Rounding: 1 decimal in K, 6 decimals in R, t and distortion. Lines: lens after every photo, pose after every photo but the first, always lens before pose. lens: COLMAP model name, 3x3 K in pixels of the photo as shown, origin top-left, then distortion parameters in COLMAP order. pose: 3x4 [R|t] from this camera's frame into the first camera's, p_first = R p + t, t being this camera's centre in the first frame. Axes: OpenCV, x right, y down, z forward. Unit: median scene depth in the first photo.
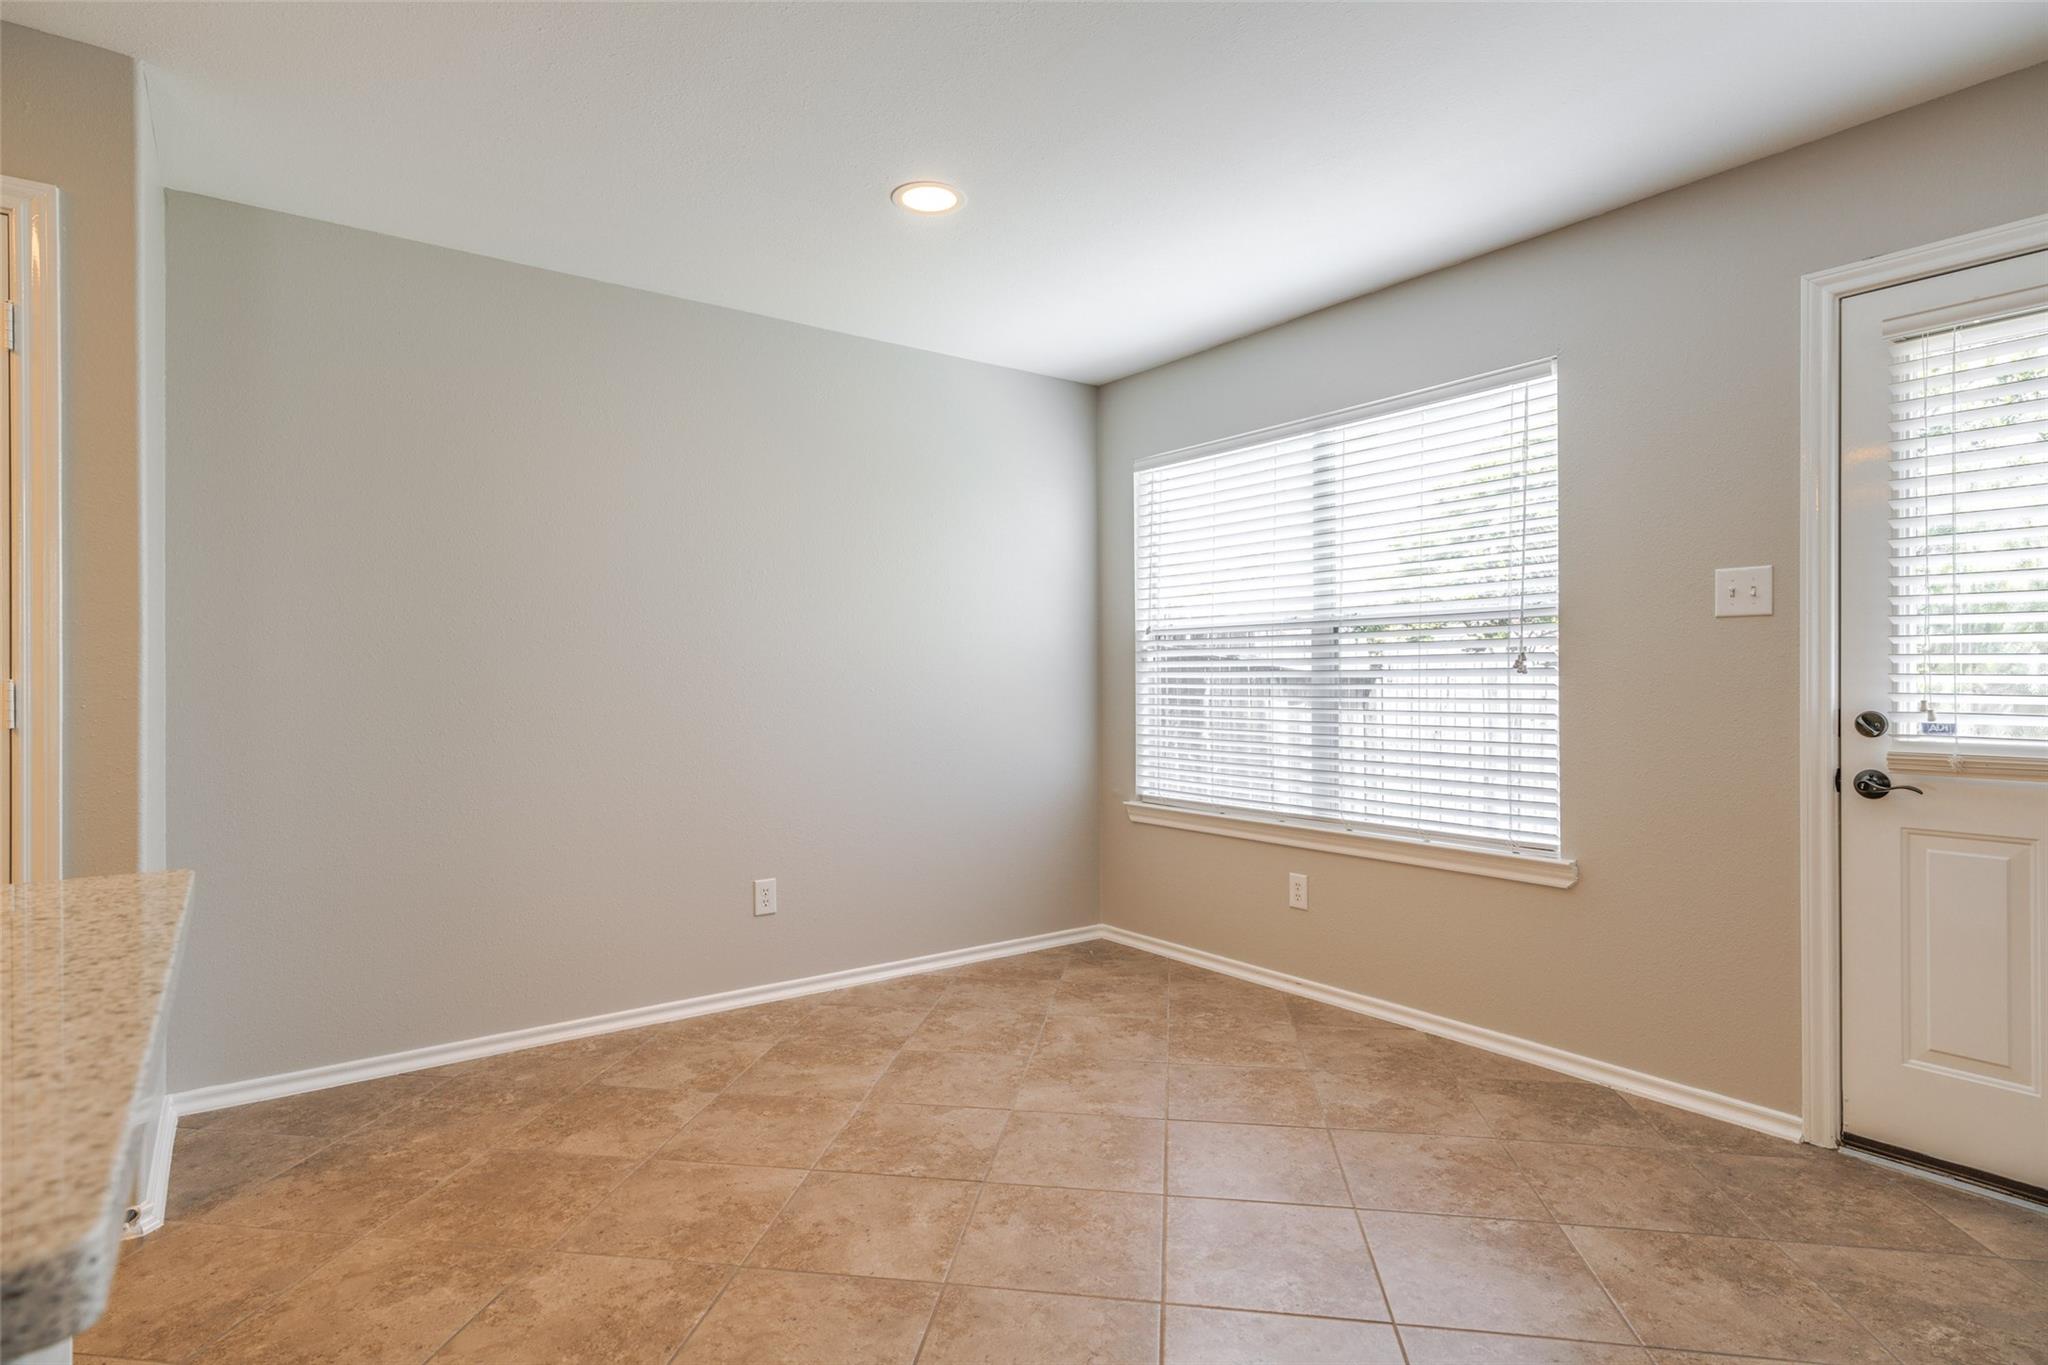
lens RADIAL K [[1038.7, 0, 1007.2], [0, 1038.7, 685.3], [0, 0, 1]] dist [0.000003, 0.004320]
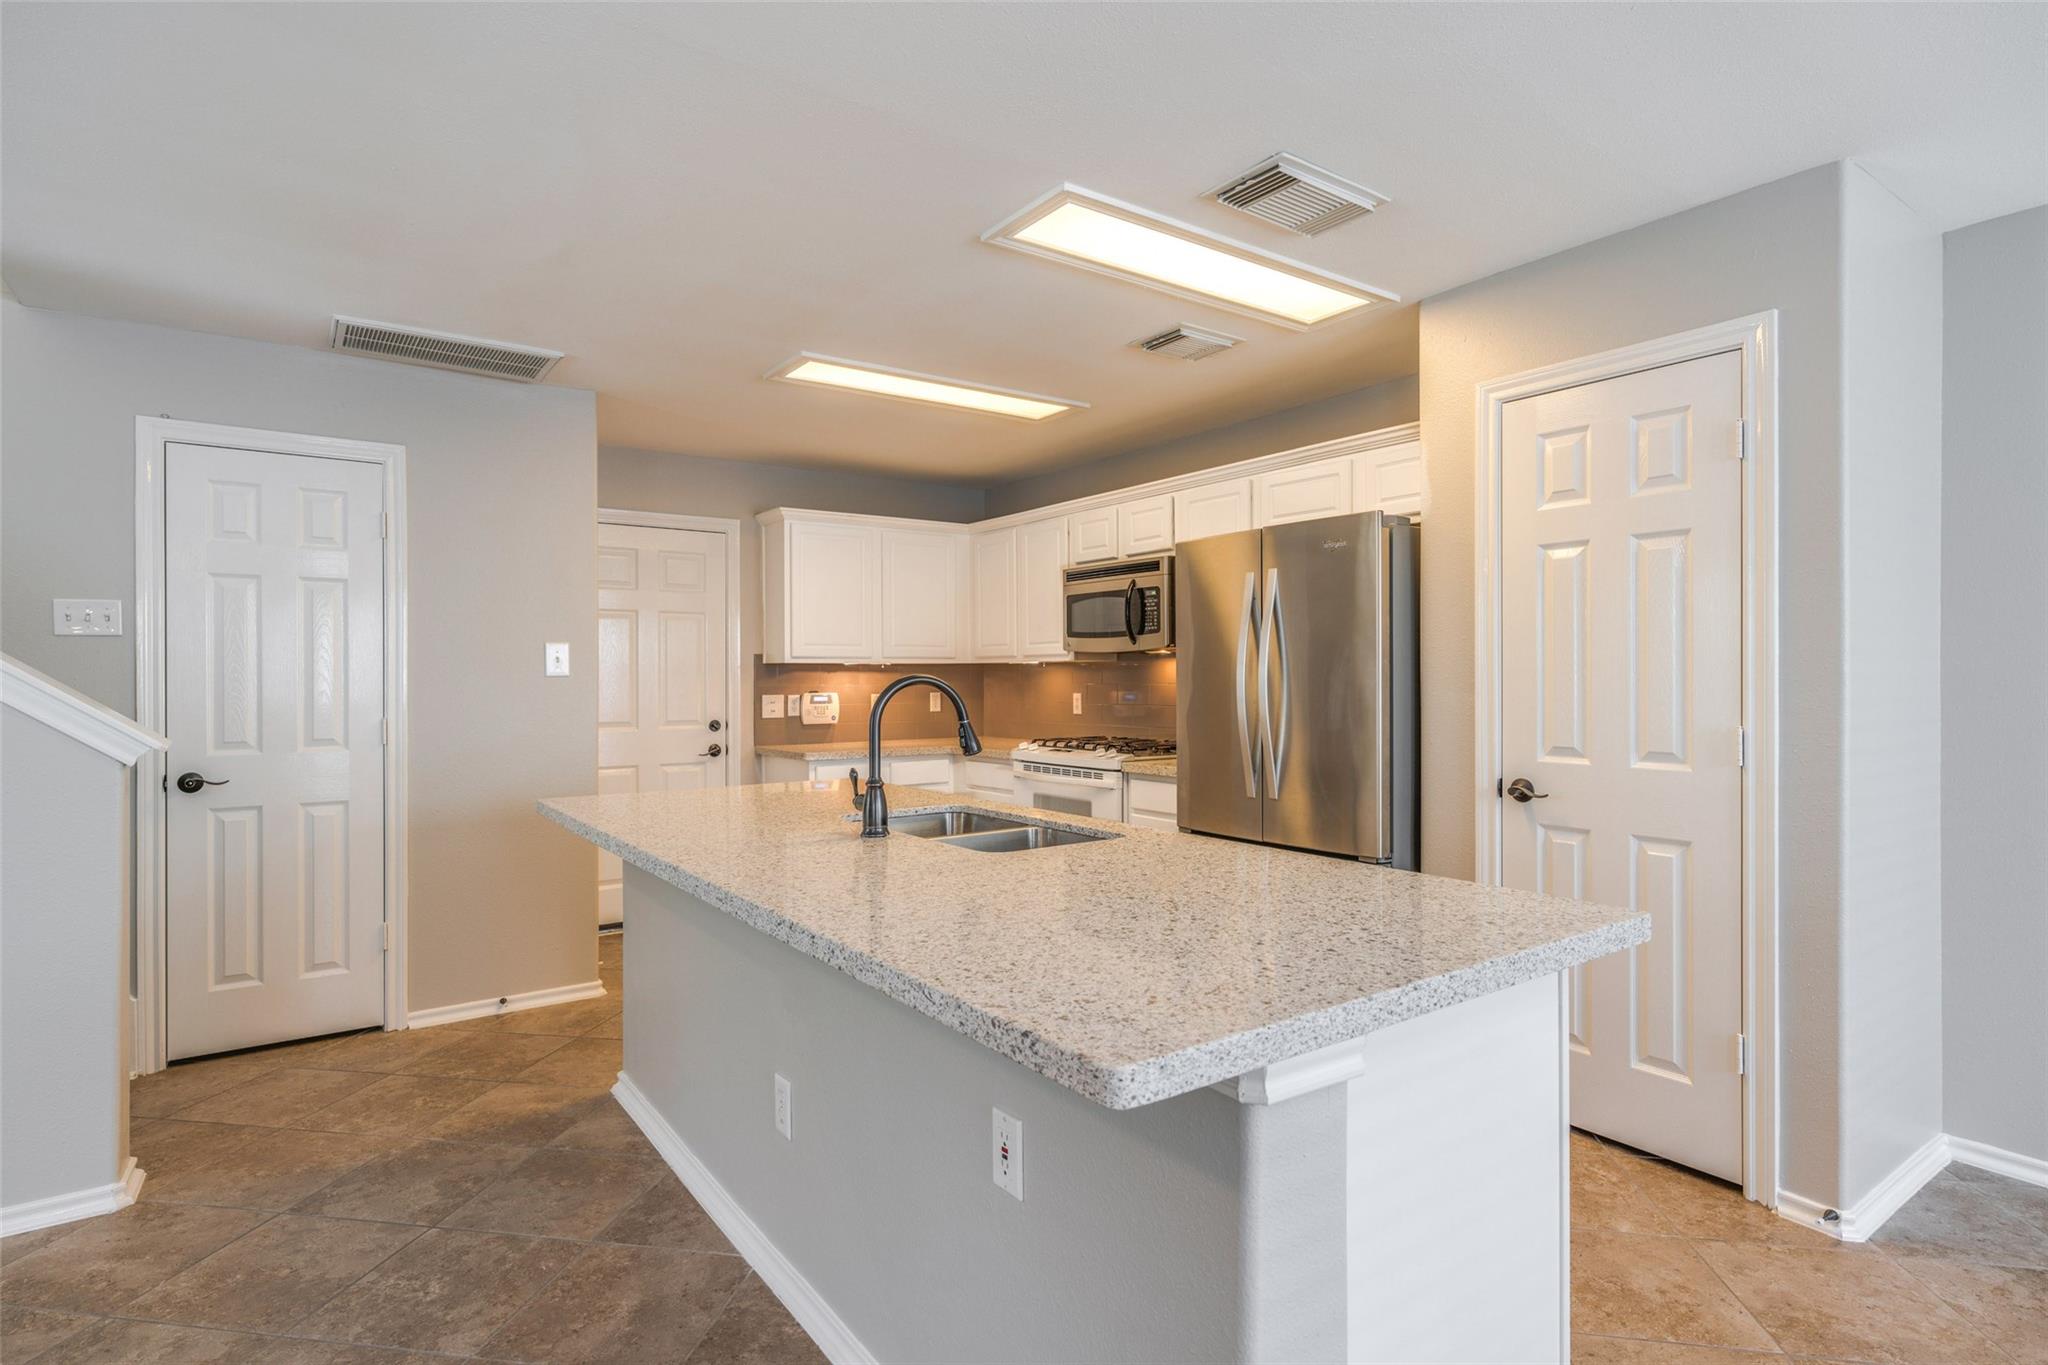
lens RADIAL K [[1038.7, 0, 1023.1], [0, 1038.7, 674.5], [0, 0, 1]] dist [0.000003, 0.004320]
pose [[-0.008000, 0.000074, -0.999968, 0.225120], [-0.000516, 1.000000, 0.000078, -0.052936], [0.999968, 0.000517, -0.008000, 0.129214]]
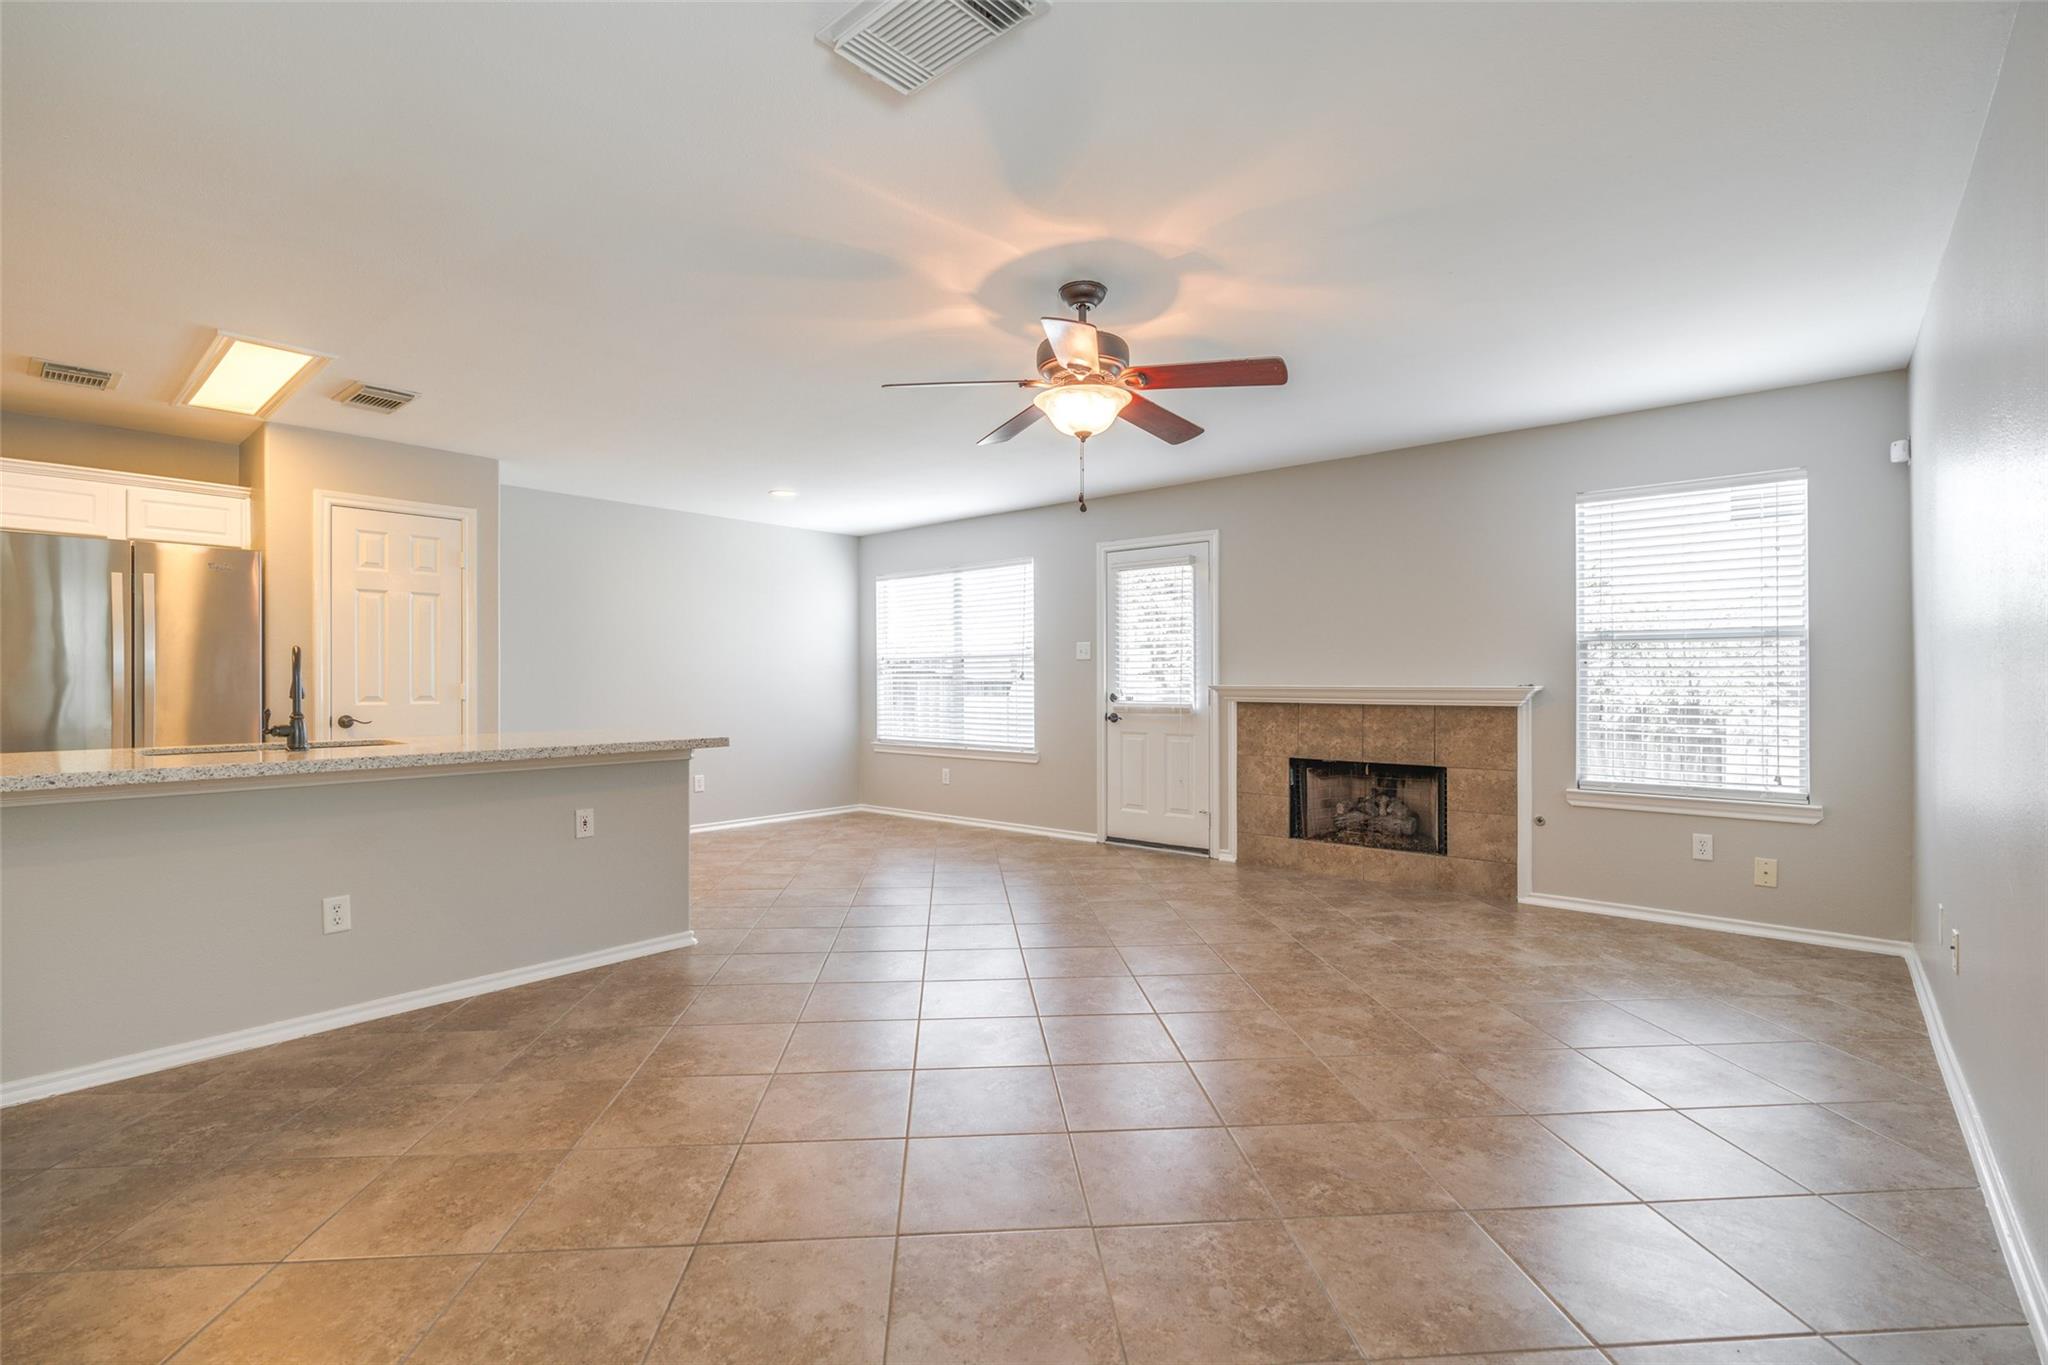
lens RADIAL K [[928.0, 0, 1010.6], [0, 928.0, 678.3], [0, 0, 1]] dist [-0.017848, 0.007749]
pose [[0.975570, 0.000927, 0.219687, -0.034410], [0.000844, 0.999968, -0.007967, 0.003328], [-0.219688, 0.007957, 0.975538, -1.434286]]
